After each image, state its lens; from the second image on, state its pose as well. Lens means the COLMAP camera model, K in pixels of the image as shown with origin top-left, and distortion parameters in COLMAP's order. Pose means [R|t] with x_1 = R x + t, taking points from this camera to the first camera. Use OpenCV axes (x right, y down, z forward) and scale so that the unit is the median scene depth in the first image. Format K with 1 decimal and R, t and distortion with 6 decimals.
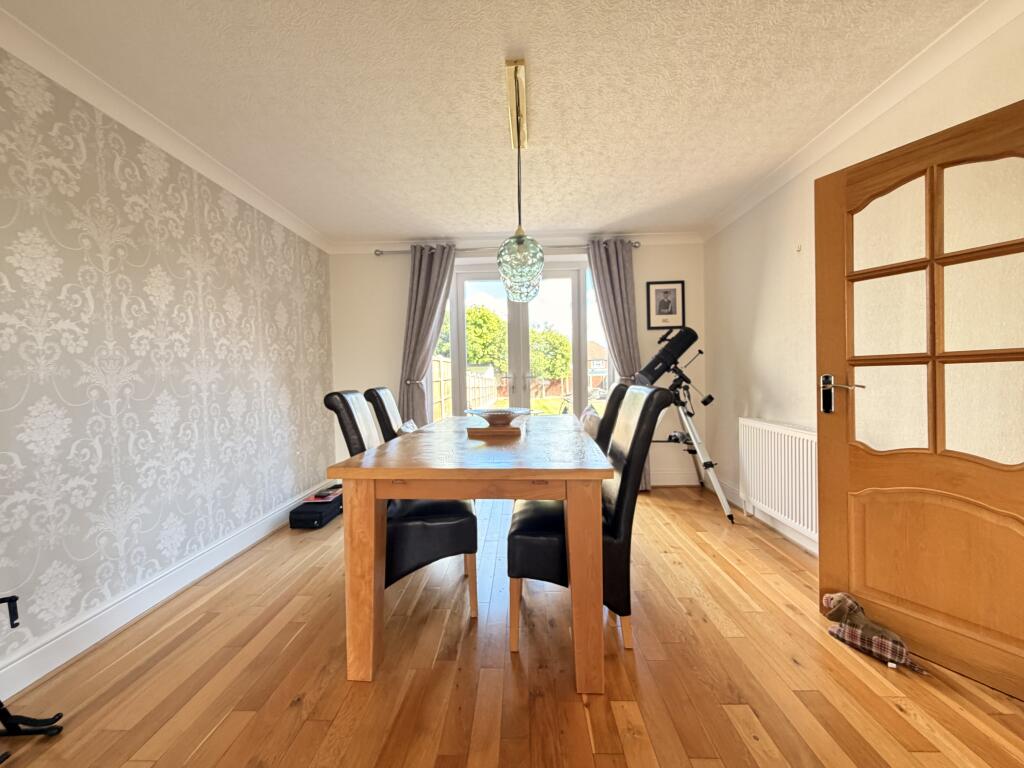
lens RADIAL K [[409.0, 0, 512.7], [0, 409.0, 383.3], [0, 0, 1]] dist [-0.000905, 0.000276]
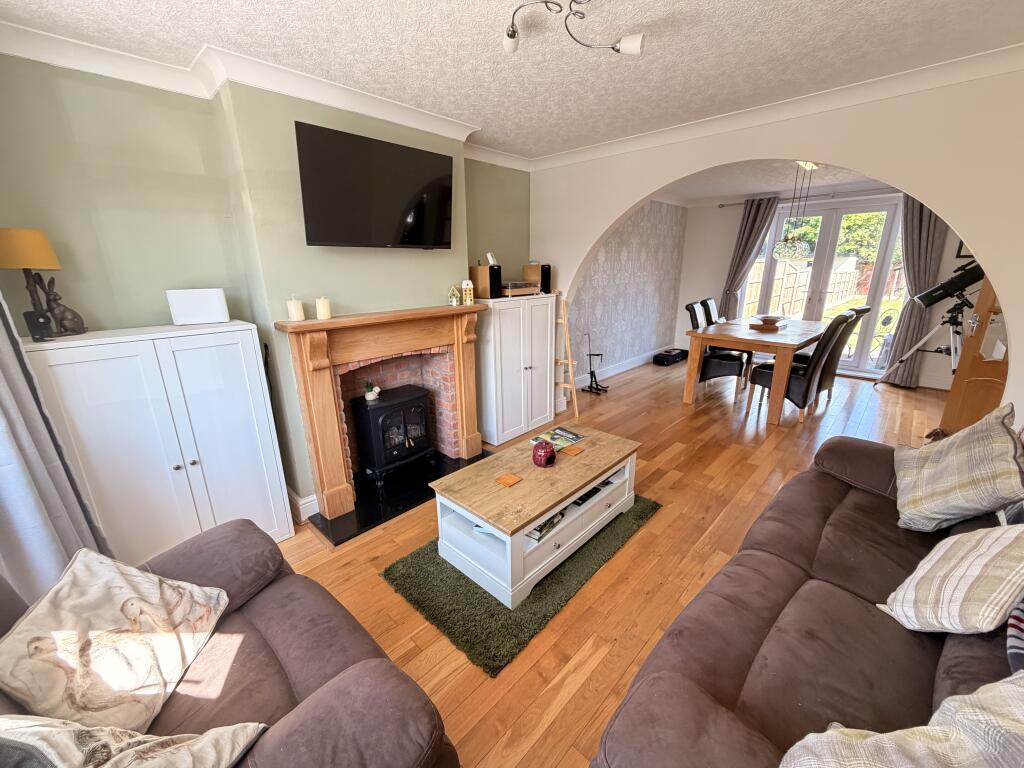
lens RADIAL K [[409.0, 0, 507.9], [0, 409.0, 385.7], [0, 0, 1]] dist [-0.000905, 0.000276]
pose [[0.729750, 0.205471, -0.652110, 0.294752], [-0.018550, 0.959374, 0.281527, -0.108491], [0.683462, -0.193348, 0.703915, -0.981227]]
